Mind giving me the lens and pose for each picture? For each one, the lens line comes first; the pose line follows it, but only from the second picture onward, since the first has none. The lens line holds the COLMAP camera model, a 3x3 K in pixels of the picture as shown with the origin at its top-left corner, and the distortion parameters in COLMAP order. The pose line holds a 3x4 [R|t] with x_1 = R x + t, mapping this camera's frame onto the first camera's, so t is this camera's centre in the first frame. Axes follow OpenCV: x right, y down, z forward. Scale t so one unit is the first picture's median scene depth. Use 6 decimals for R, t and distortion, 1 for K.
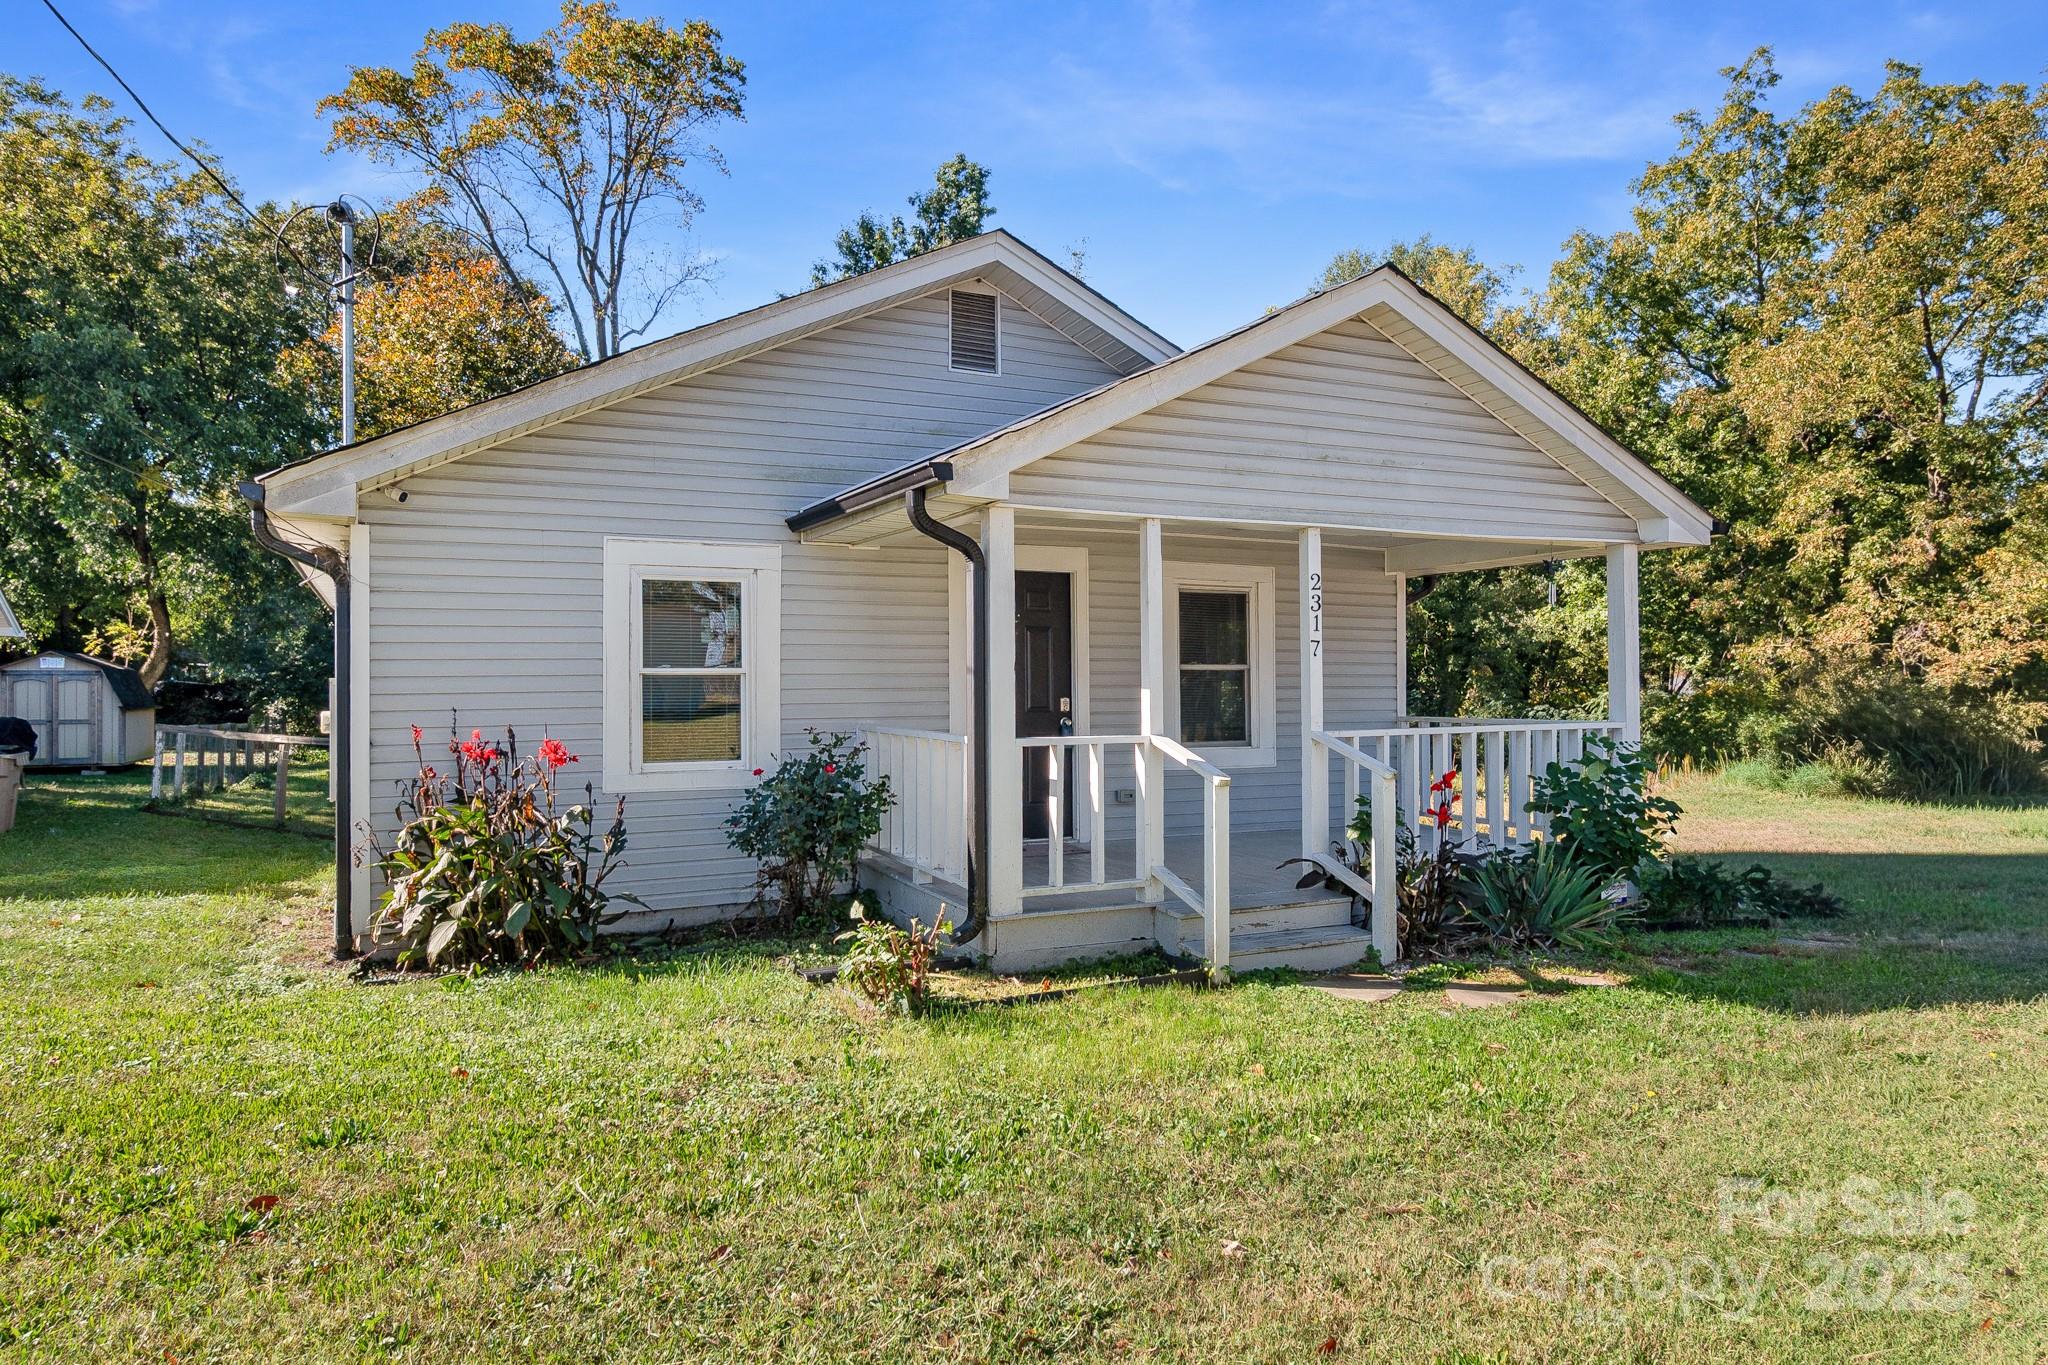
lens RADIAL K [[1227.9, 0, 1020.8], [0, 1227.9, 679.5], [0, 0, 1]] dist [0.003580, -0.000273]
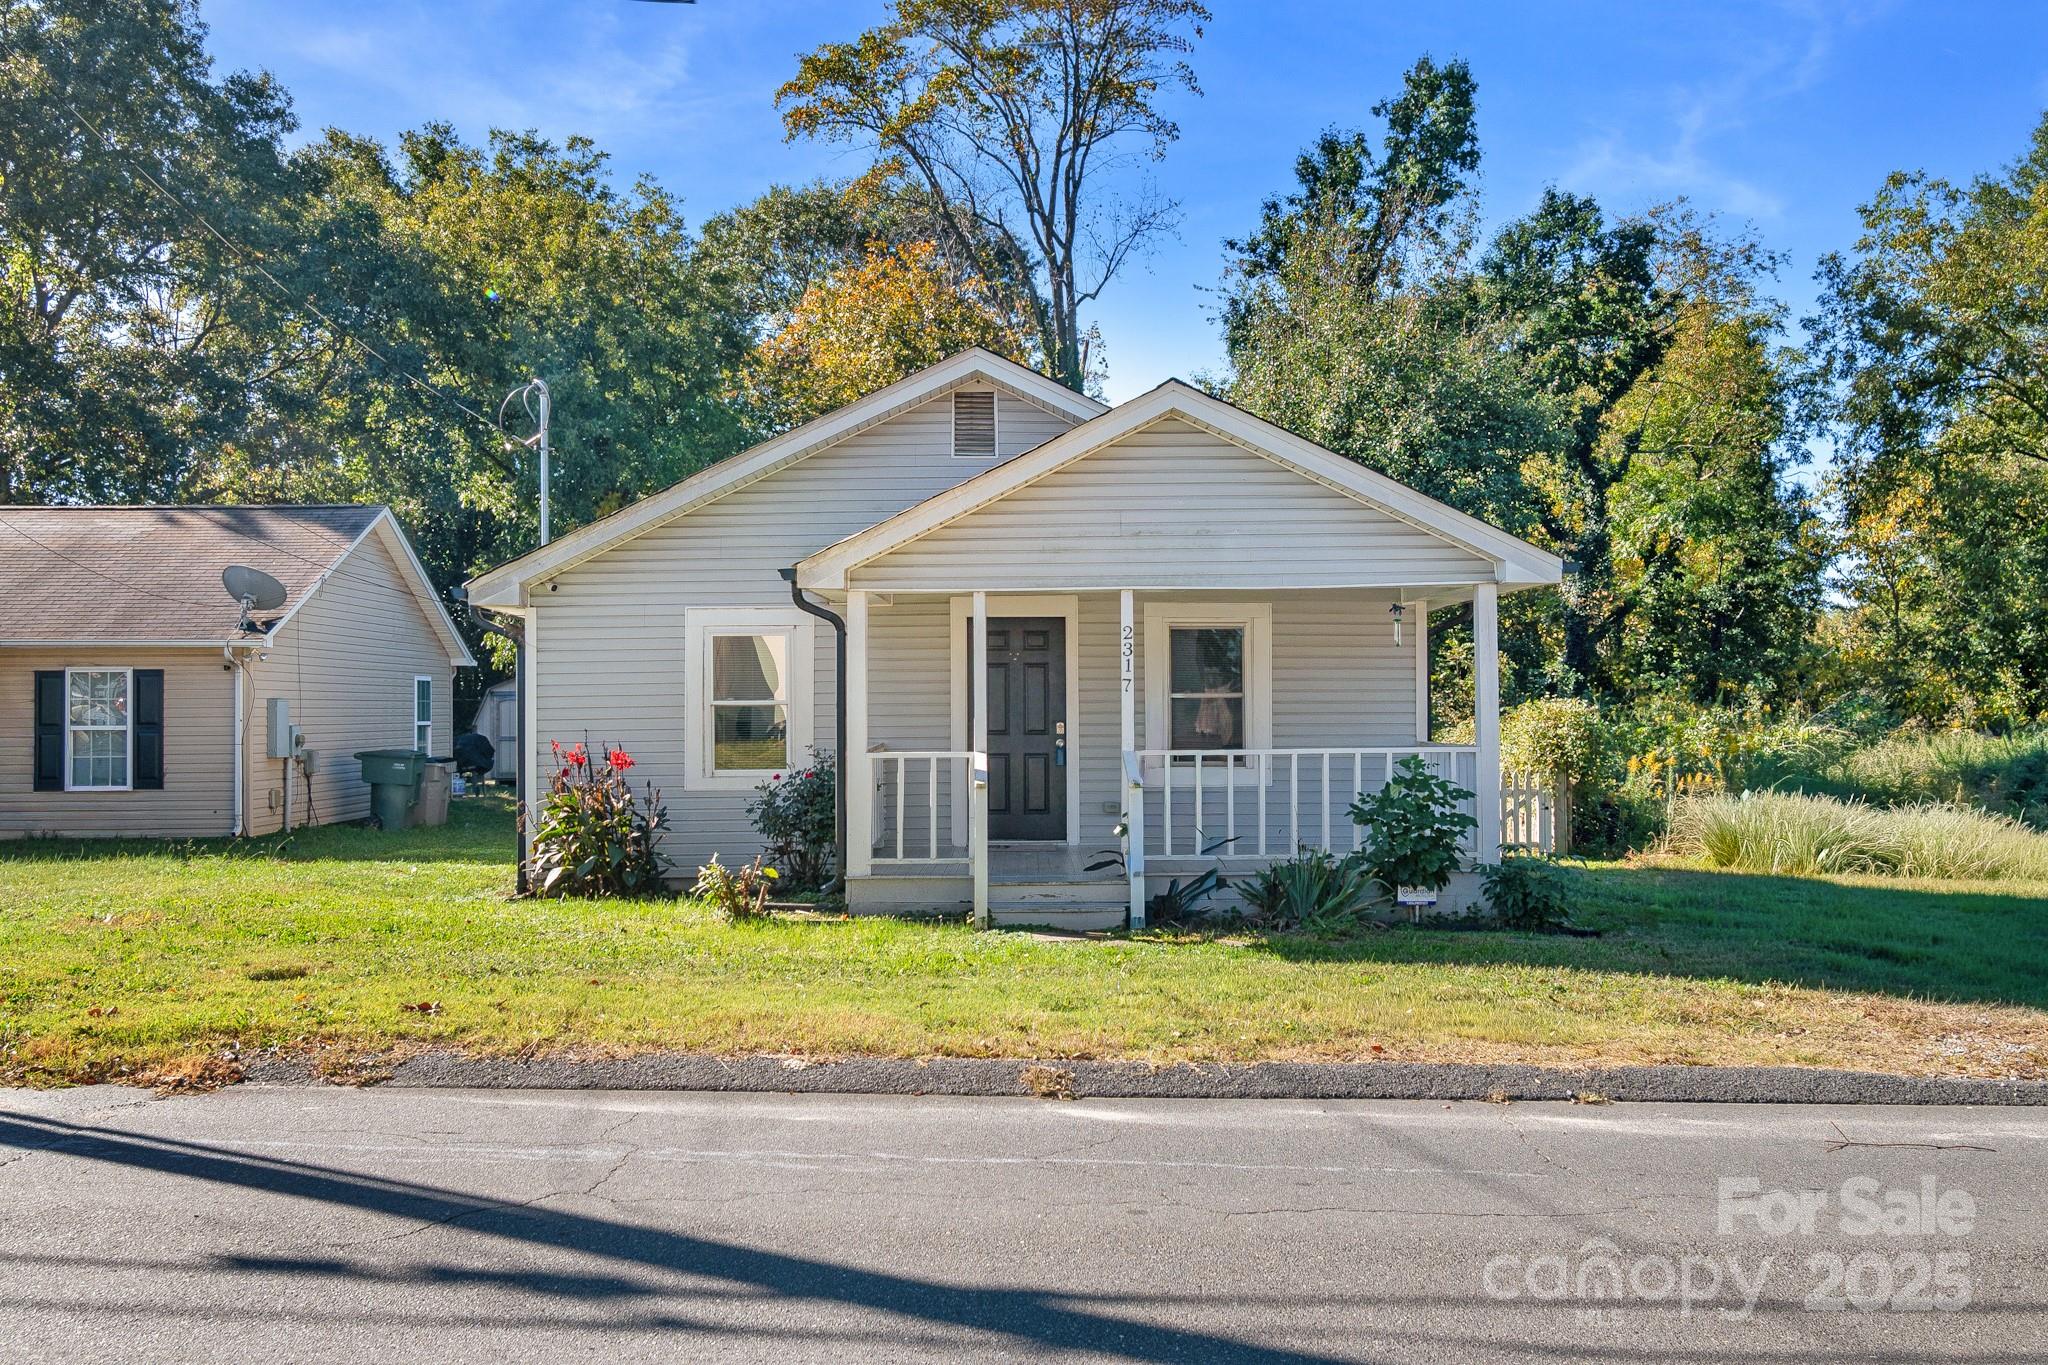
lens RADIAL K [[1718.5, 0, 1024.0], [0, 1718.5, 682.5], [0, 0, 1]] dist [-0.008572, -0.000931]
pose [[0.904737, -0.005549, -0.425934, 0.196868], [0.003216, 0.999976, -0.006198, -0.003960], [0.425958, 0.004238, 0.904733, -0.141046]]
